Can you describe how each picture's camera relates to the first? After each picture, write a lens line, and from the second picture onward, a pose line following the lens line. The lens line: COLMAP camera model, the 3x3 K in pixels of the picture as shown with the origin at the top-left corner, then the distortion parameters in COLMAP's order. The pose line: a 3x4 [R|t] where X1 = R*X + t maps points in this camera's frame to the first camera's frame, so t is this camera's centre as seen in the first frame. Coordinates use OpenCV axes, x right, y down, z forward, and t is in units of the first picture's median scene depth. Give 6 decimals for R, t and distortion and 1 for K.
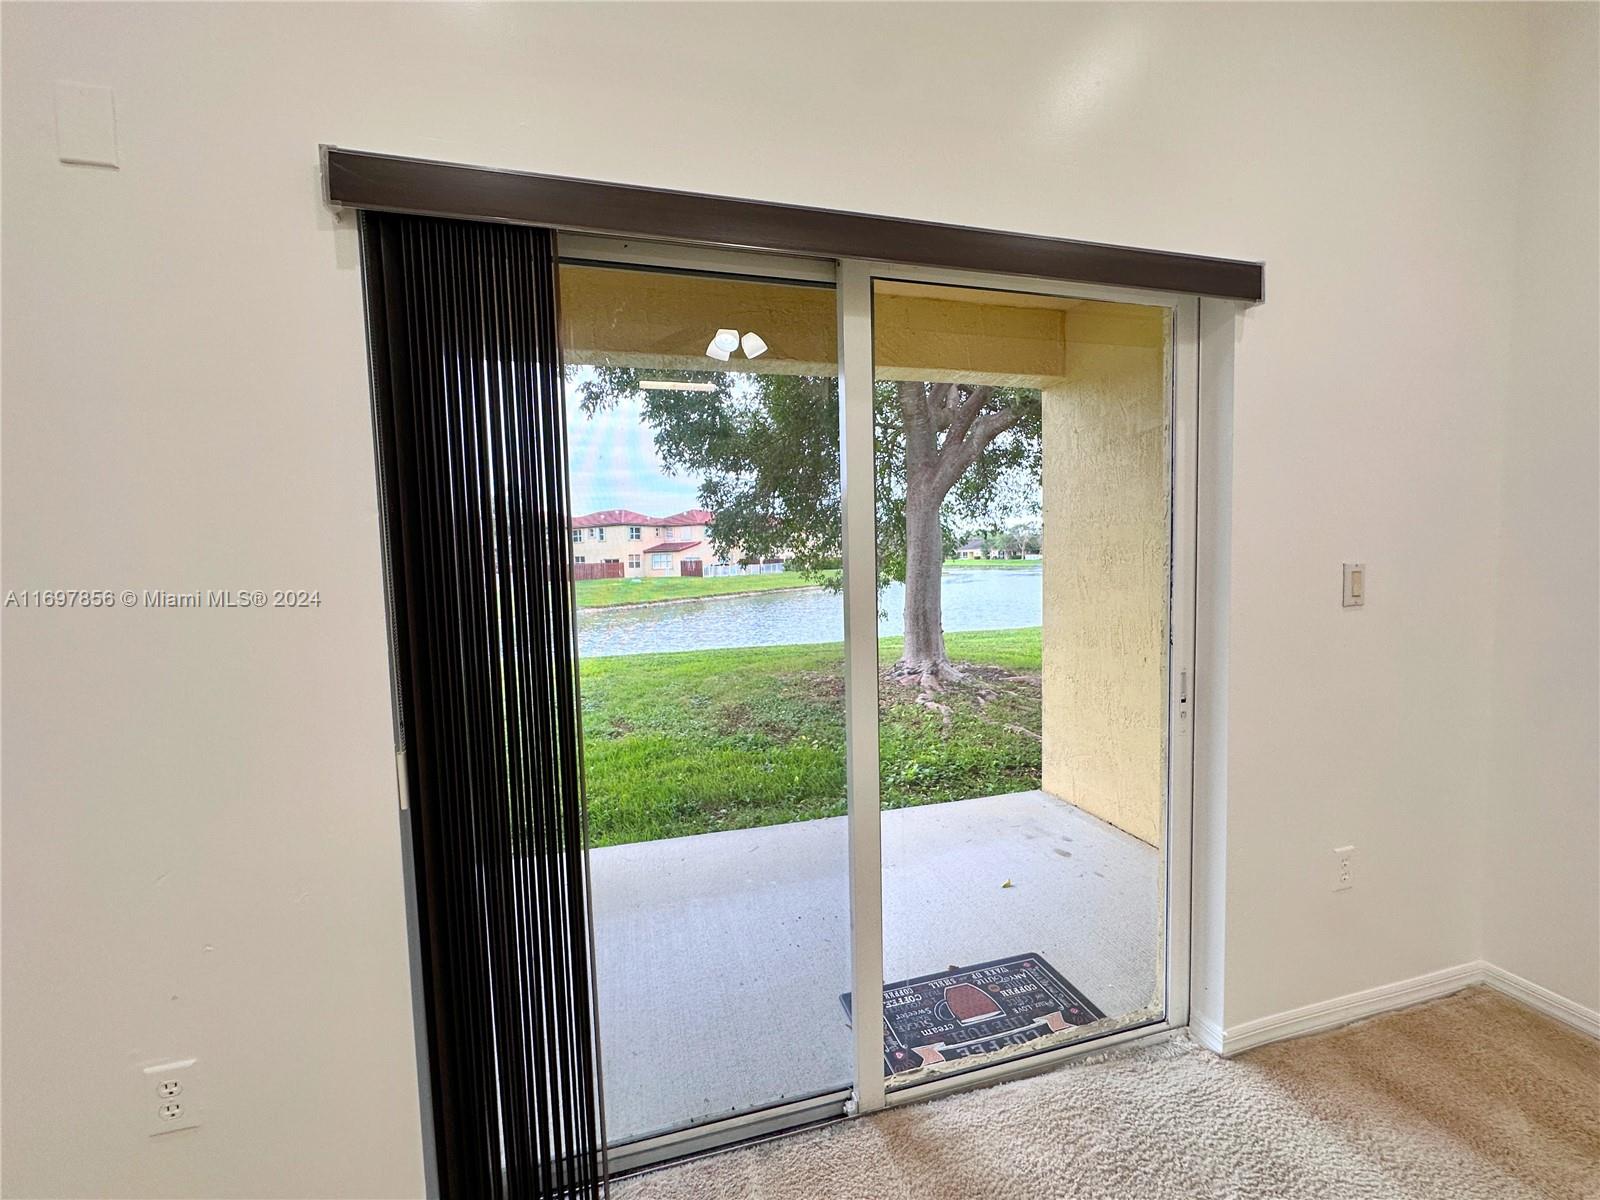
lens RADIAL K [[637.6, 0, 802.3], [0, 637.6, 599.2], [0, 0, 1]] dist [-0.001881, 0.000560]
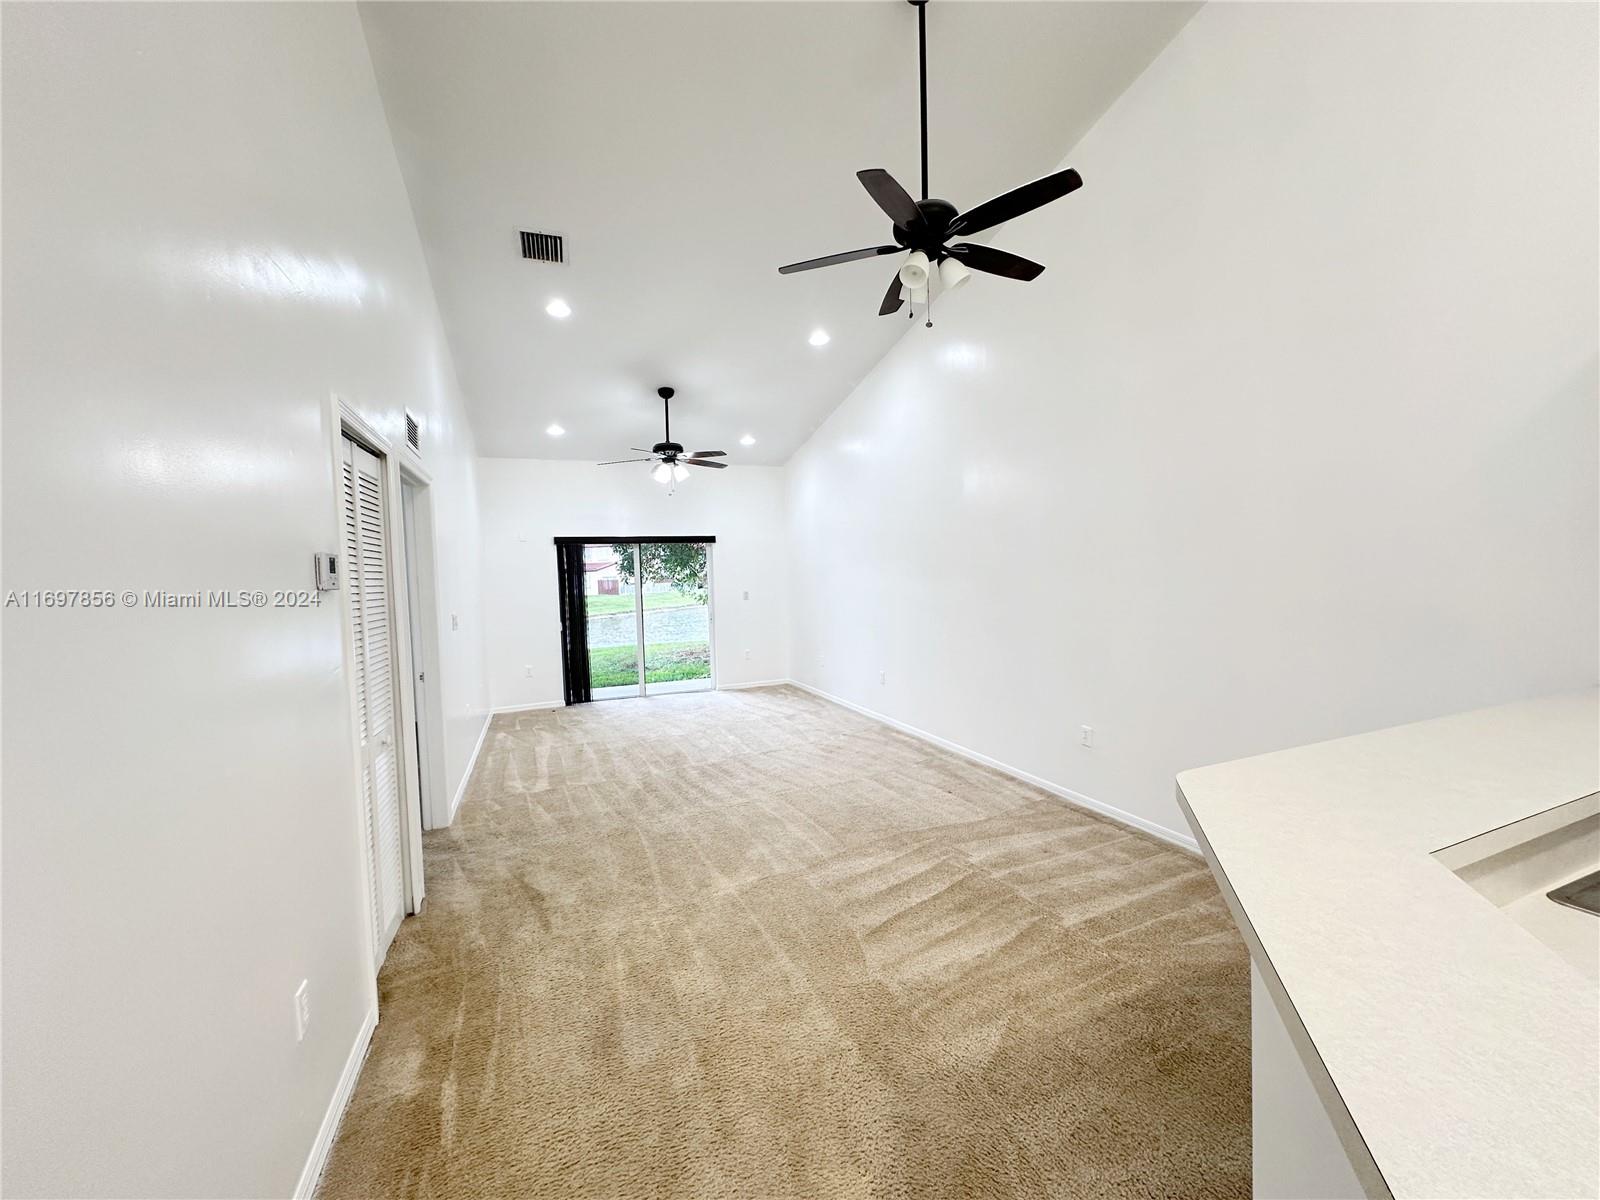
lens RADIAL K [[637.6, 0, 802.3], [0, 637.6, 599.2], [0, 0, 1]] dist [-0.001881, 0.000560]
pose [[0.992374, -0.014611, 0.122396, 0.621714], [0.017526, 0.999587, -0.022779, 0.113384], [-0.122012, 0.024750, 0.992220, -3.500141]]
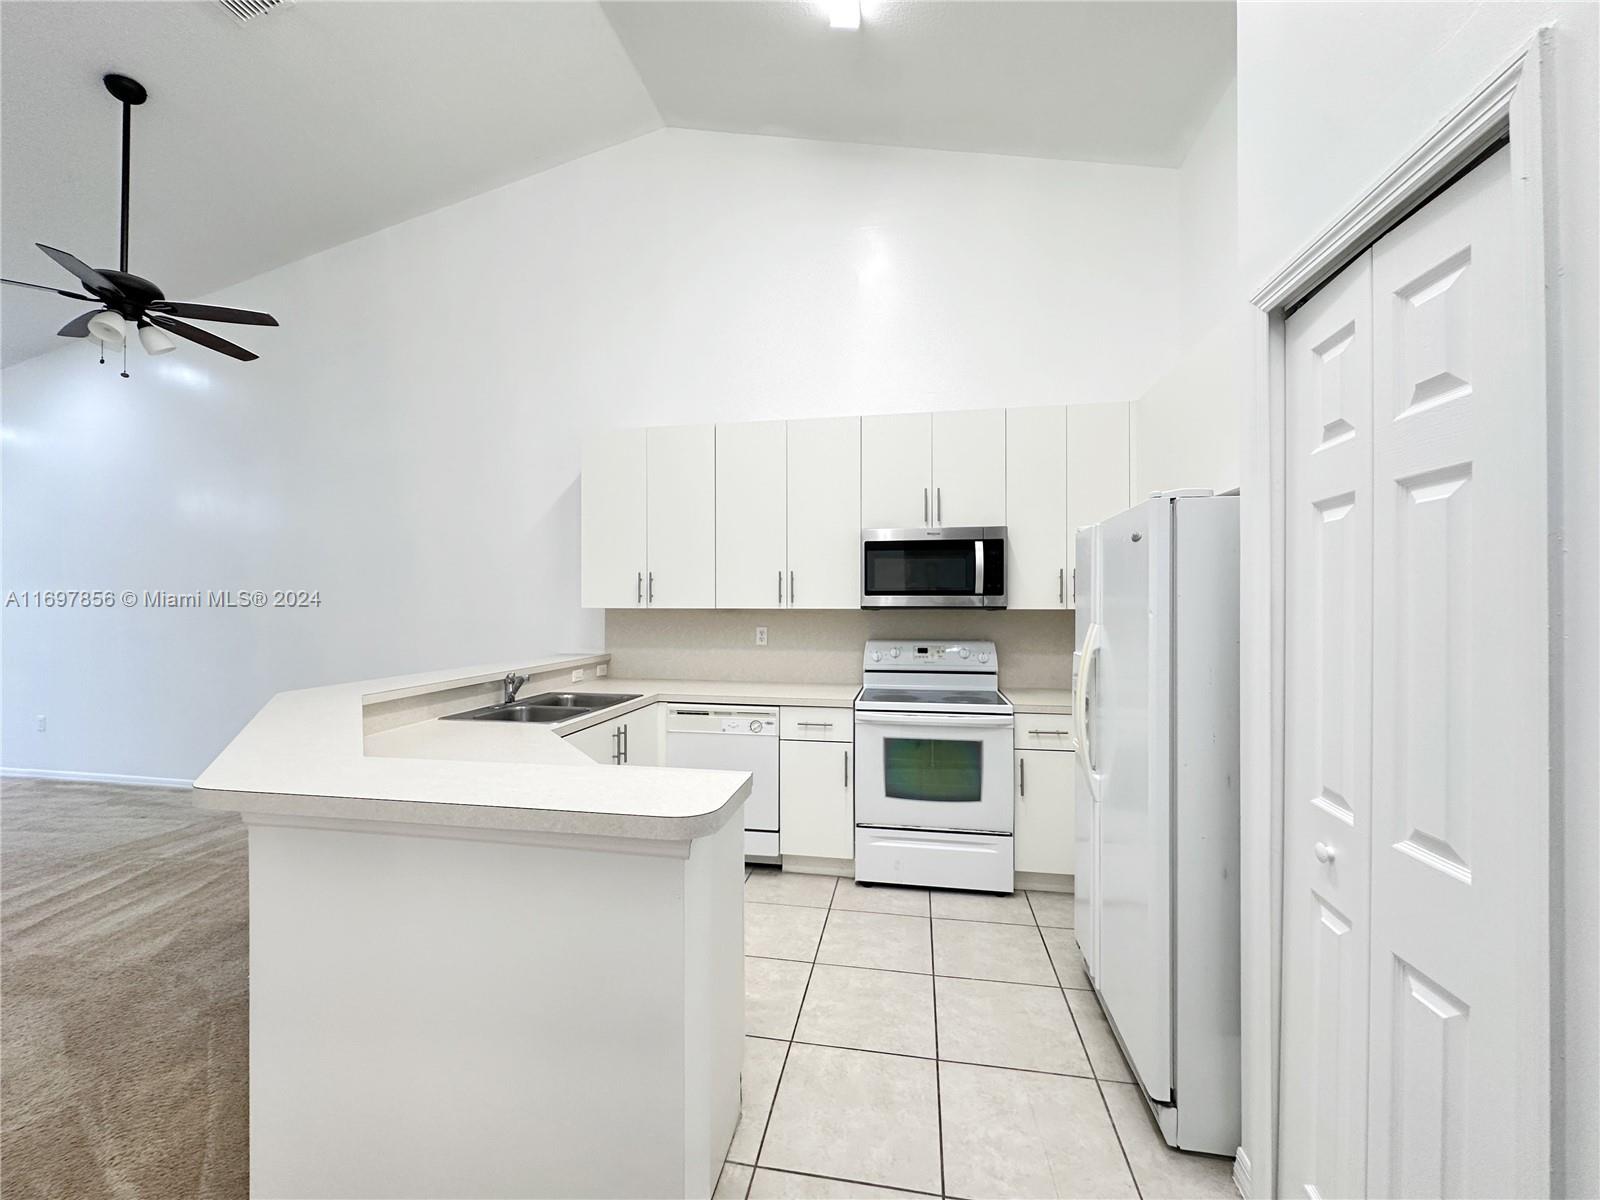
lens RADIAL K [[637.6, 0, 802.3], [0, 637.6, 599.2], [0, 0, 1]] dist [-0.001881, 0.000560]
pose [[0.433241, 0.026383, 0.900892, 0.377203], [0.045782, 0.997637, -0.051233, 0.208240], [-0.900115, 0.063441, 0.431009, -4.392139]]
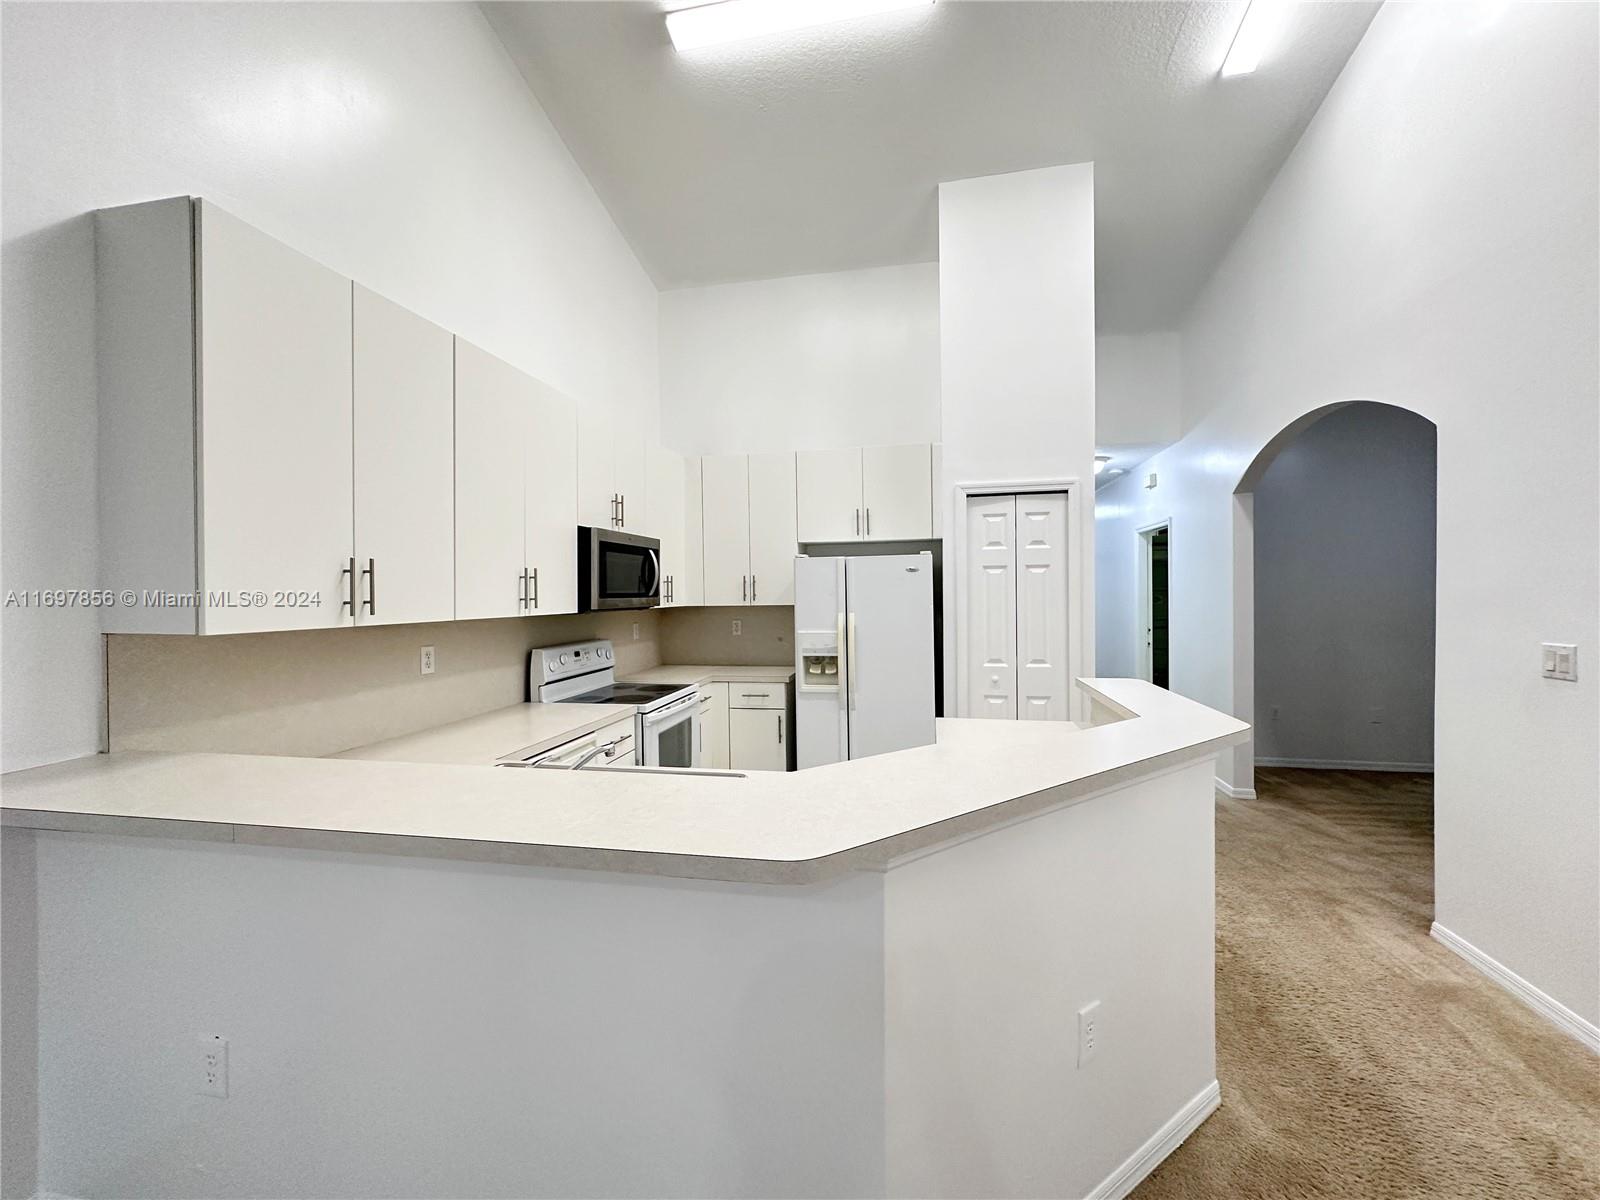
lens RADIAL K [[637.6, 0, 802.3], [0, 637.6, 599.2], [0, 0, 1]] dist [-0.001881, 0.000560]
pose [[-0.893030, 0.027855, 0.449135, 0.843375], [0.058965, 0.996720, 0.055427, 0.050884], [-0.446118, 0.075981, -0.891743, -2.466413]]
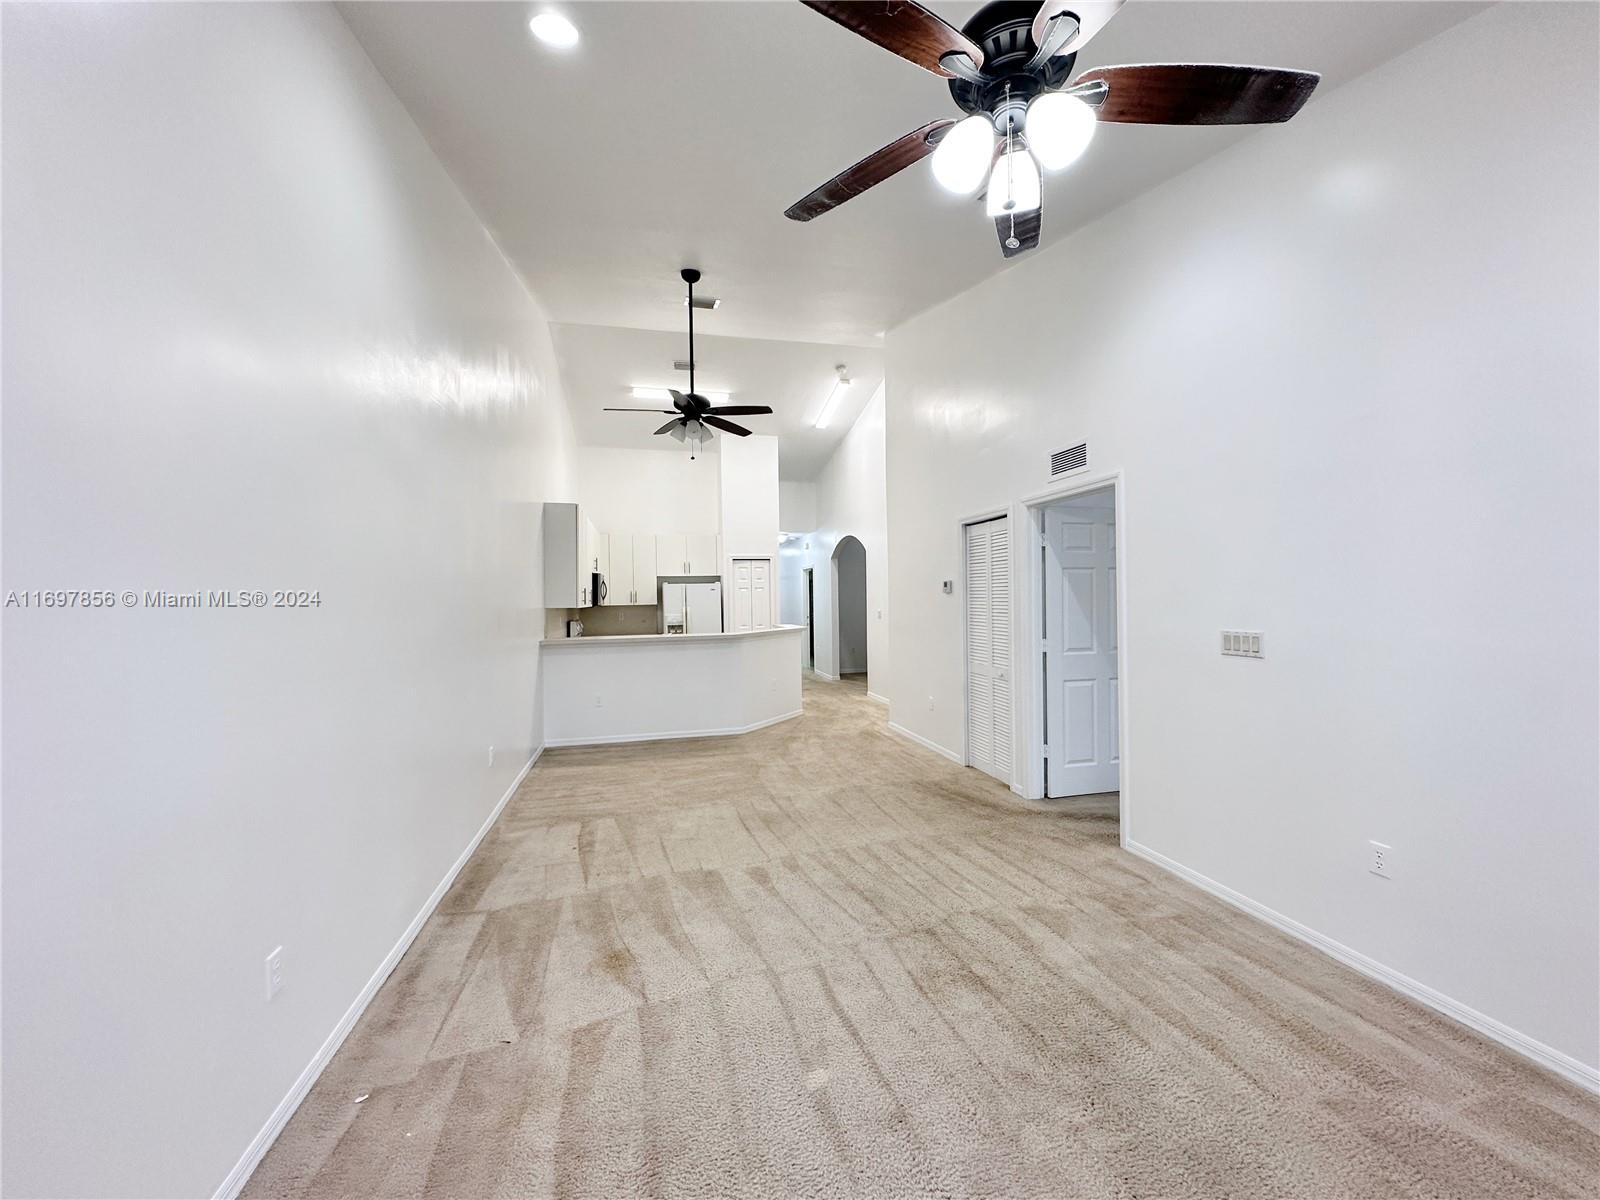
lens RADIAL K [[637.6, 0, 802.3], [0, 637.6, 599.2], [0, 0, 1]] dist [-0.001881, 0.000560]
pose [[-0.998951, 0.038434, 0.024904, 0.602438], [0.039944, 0.997196, 0.063286, -0.123987], [-0.022402, 0.064215, -0.997685, 0.620646]]
